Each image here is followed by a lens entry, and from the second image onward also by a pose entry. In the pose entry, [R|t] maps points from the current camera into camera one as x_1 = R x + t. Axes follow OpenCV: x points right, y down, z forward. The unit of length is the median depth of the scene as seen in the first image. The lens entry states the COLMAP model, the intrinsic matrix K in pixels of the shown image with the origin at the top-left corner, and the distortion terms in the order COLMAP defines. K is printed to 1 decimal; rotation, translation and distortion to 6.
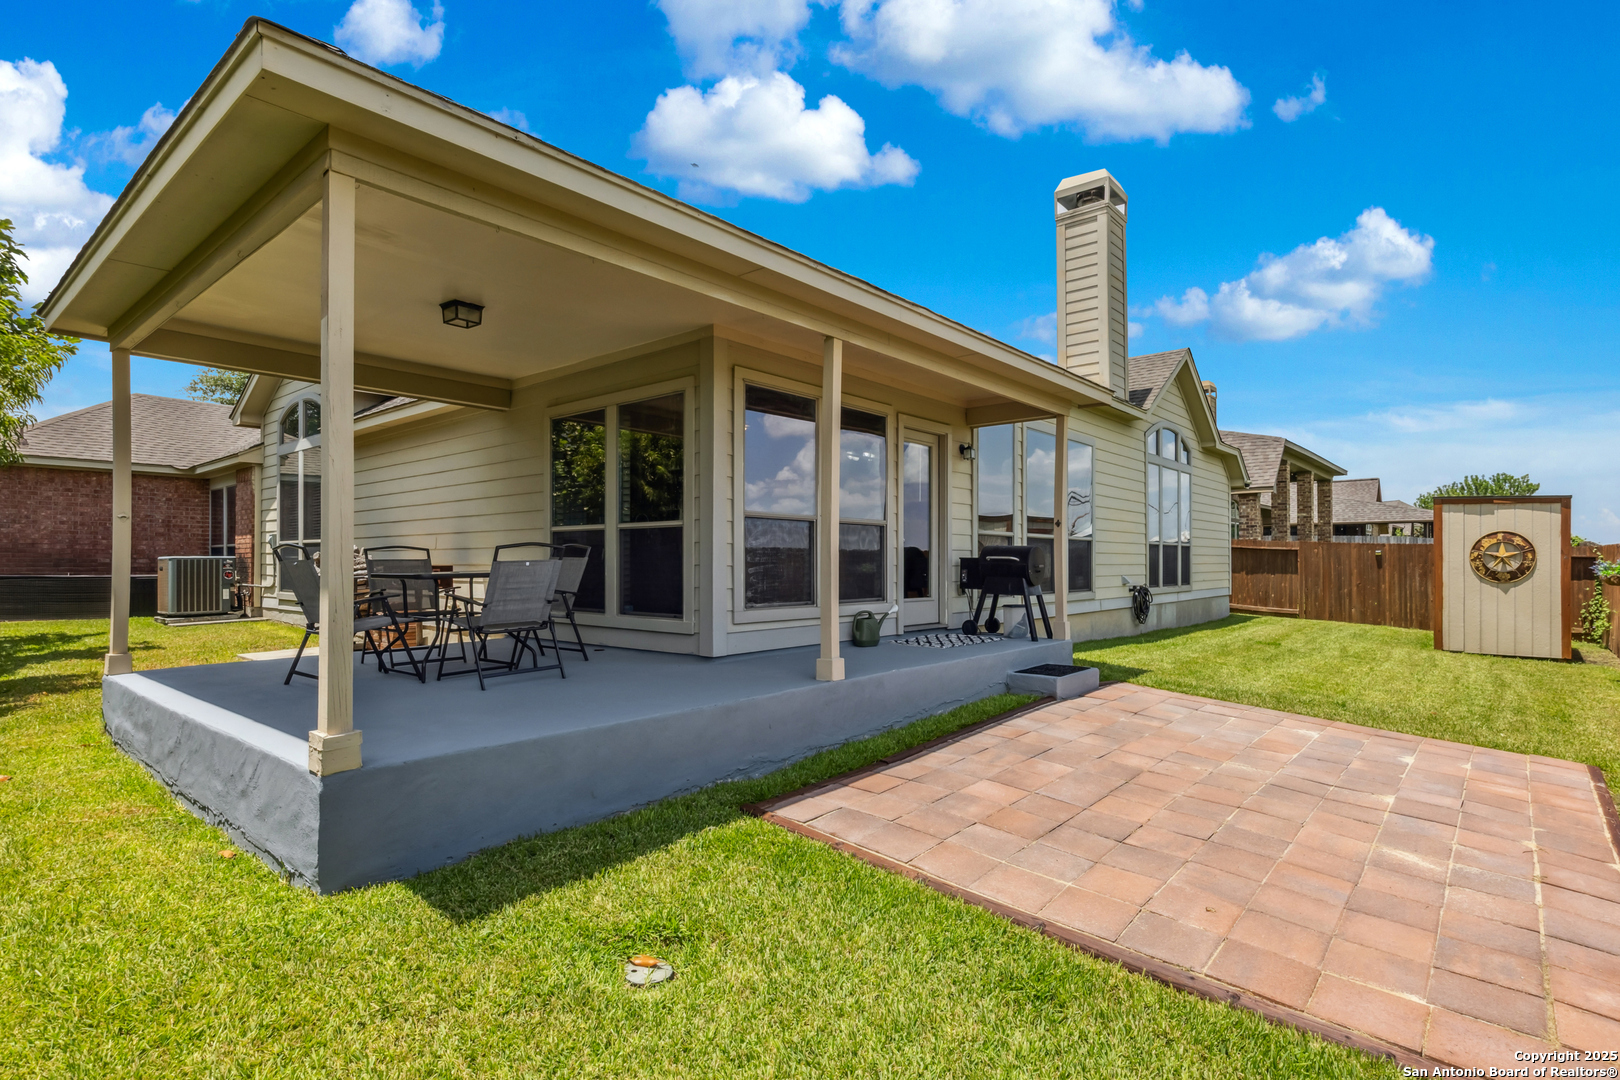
lens RADIAL K [[815.9, 0, 810.7], [0, 815.9, 551.3], [0, 0, 1]] dist [-0.009069, 0.001271]
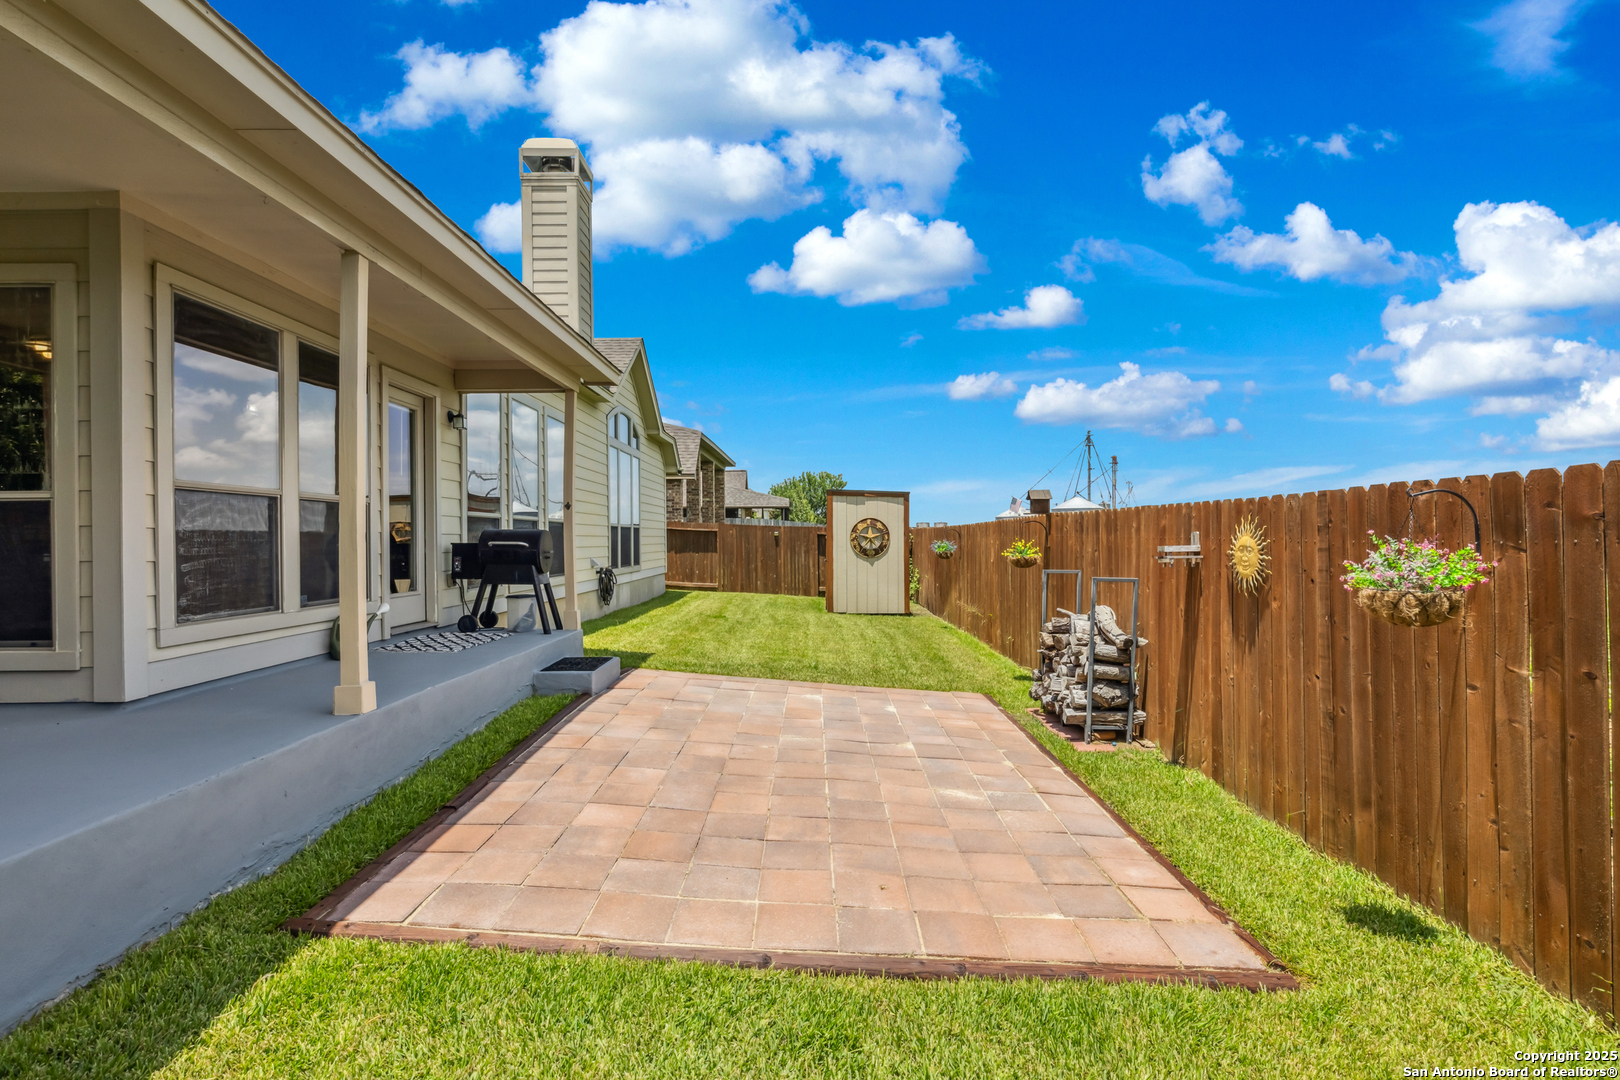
lens RADIAL K [[815.9, 0, 812.2], [0, 815.9, 538.8], [0, 0, 1]] dist [-0.009069, 0.001271]
pose [[0.745926, -0.005996, 0.666002, -0.134071], [-0.001842, 0.999937, 0.011065, -0.008948], [-0.666026, -0.009481, 0.745868, 0.141561]]
